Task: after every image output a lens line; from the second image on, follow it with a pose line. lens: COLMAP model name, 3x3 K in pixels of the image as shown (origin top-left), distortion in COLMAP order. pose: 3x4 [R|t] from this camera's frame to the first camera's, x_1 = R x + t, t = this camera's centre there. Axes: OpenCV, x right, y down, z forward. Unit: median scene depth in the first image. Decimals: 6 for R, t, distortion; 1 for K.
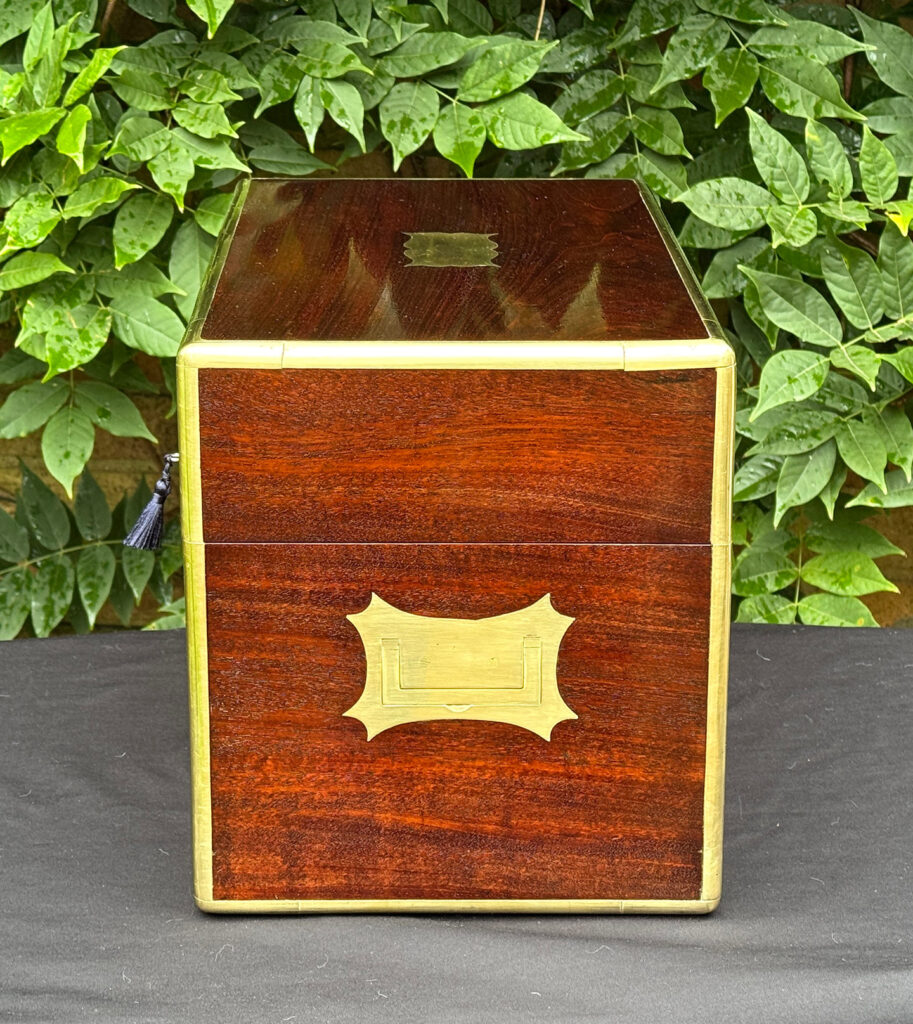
lens RADIAL K [[2488.5, 0, 455.2], [0, 2488.5, 434.9], [0, 0, 1]] dist [0.190044, 0.000000]
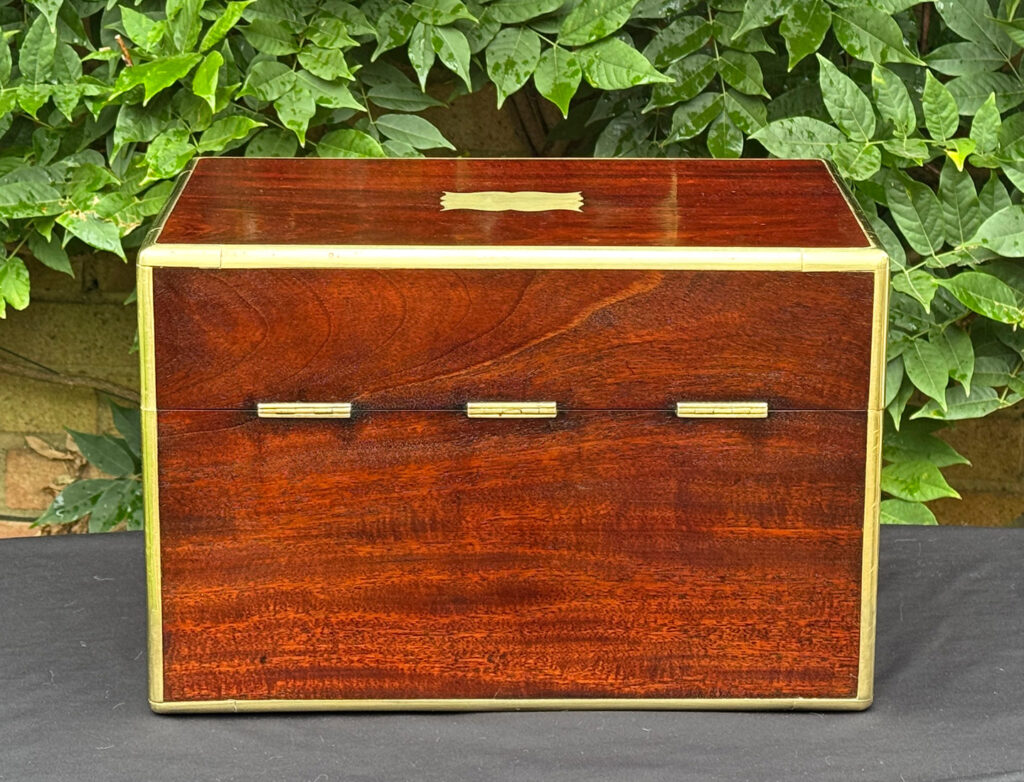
lens RADIAL K [[2675.3, 0, 532.6], [0, 2675.3, 249.9], [0, 0, 1]] dist [0.213509, 0.000000]
pose [[0.998989, 0.006036, -0.044549, 0.044160], [-0.007665, 0.999305, -0.036481, -0.000644], [0.044298, 0.036786, 0.998341, -0.177919]]
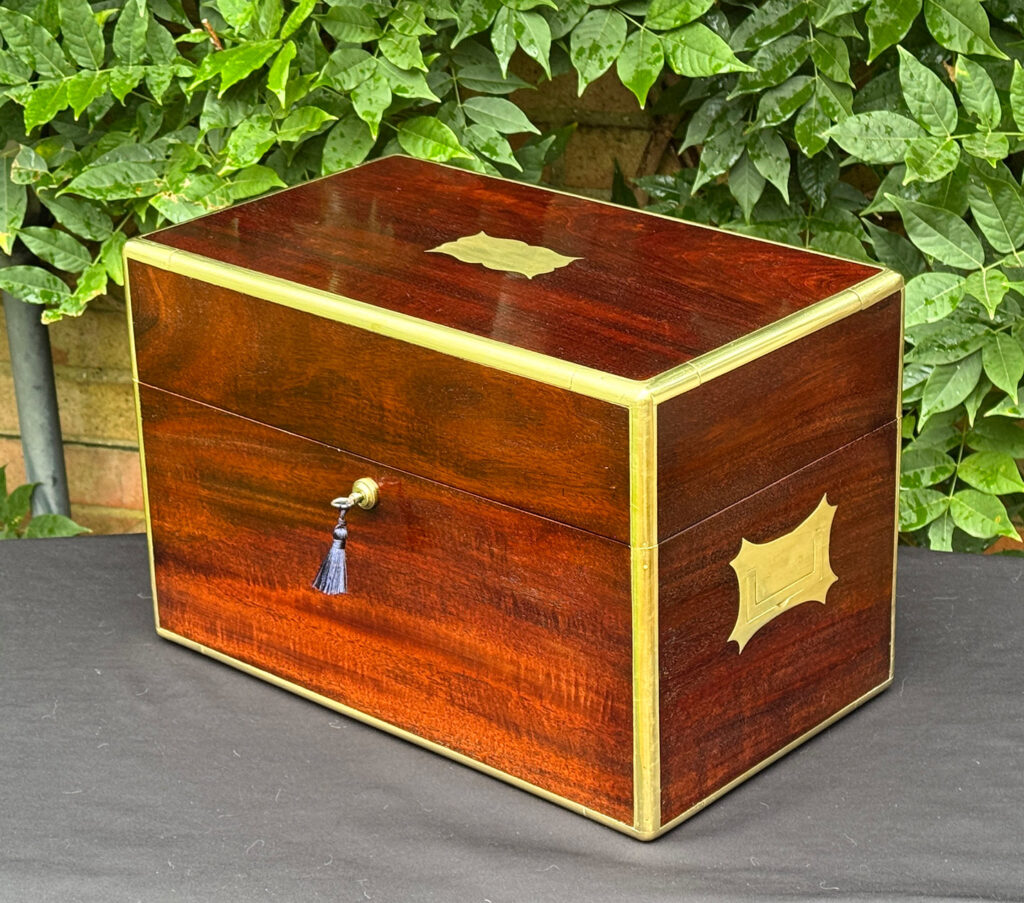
lens RADIAL K [[2602.8, 0, 555.8], [0, 2602.8, 416.0], [0, 0, 1]] dist [0.205778, 0.000000]
pose [[0.984131, 0.039025, -0.173101, 0.170997], [-0.021010, 0.994281, 0.104708, -0.086533], [0.176197, -0.099409, 0.979322, -0.141526]]
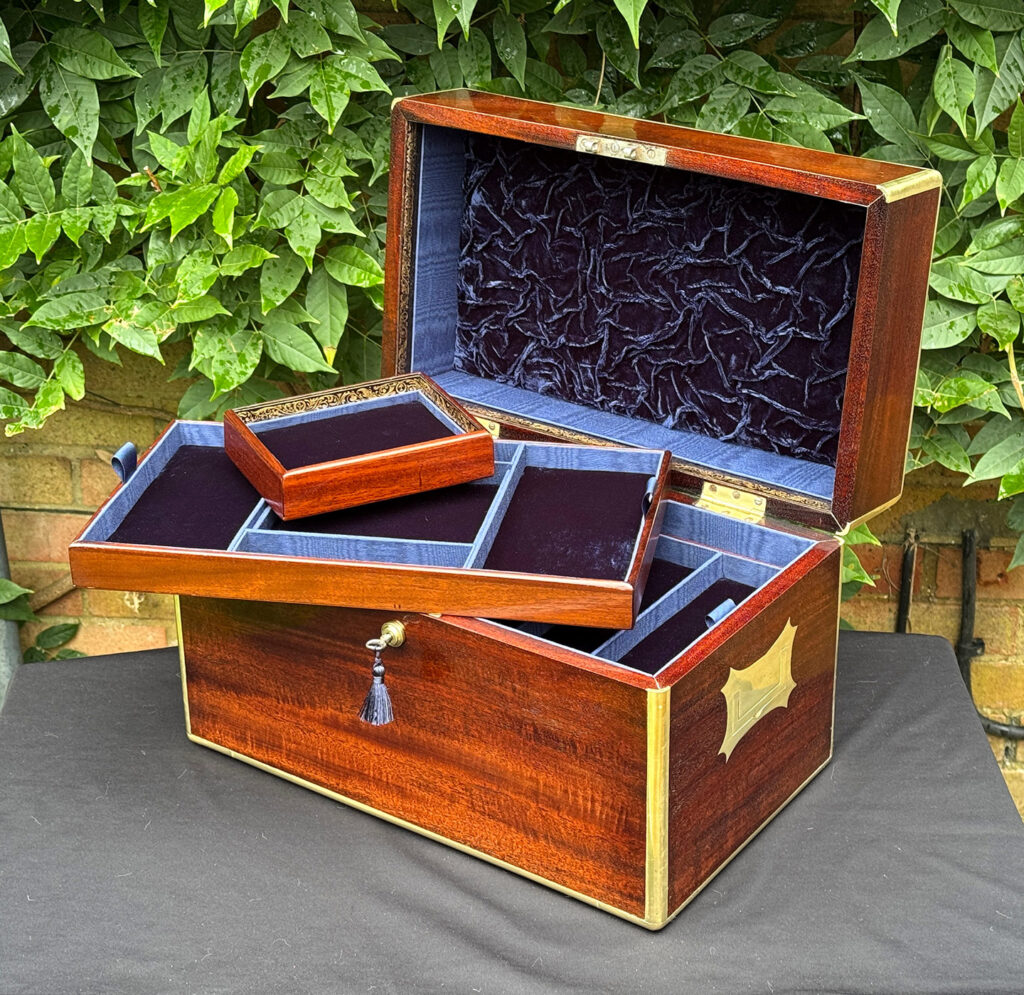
lens RADIAL K [[2150.6, 0, 509.9], [0, 2150.6, 442.4], [0, 0, 1]] dist [0.218433, 0.000000]
pose [[0.998339, -0.005194, -0.057385, 0.052787], [0.014379, 0.986877, 0.160834, -0.172299], [0.055797, -0.161392, 0.985312, -0.093891]]
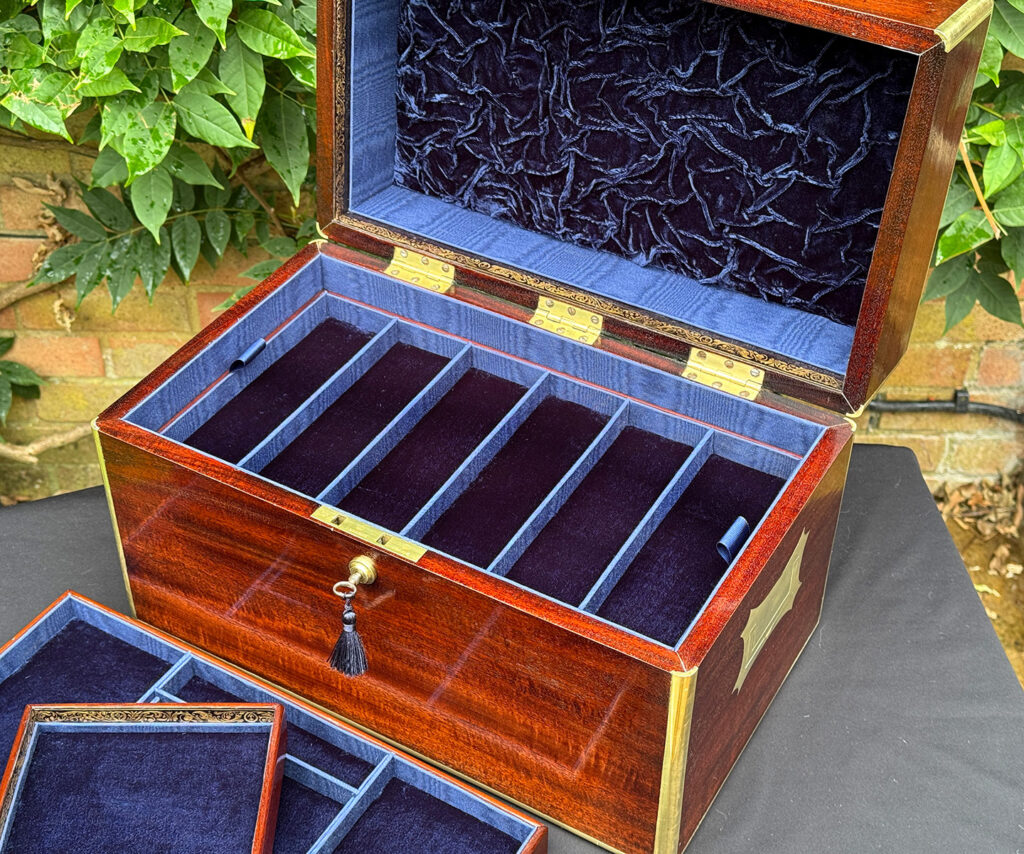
lens RADIAL K [[1609.5, 0, 474.9], [0, 1609.5, 419.2], [0, 0, 1]] dist [0.168436, 0.000000]
pose [[0.999574, -0.028762, 0.004969, -0.000326], [0.024180, 0.911325, 0.410977, -0.233535], [-0.016349, -0.410682, 0.911632, 0.214815]]
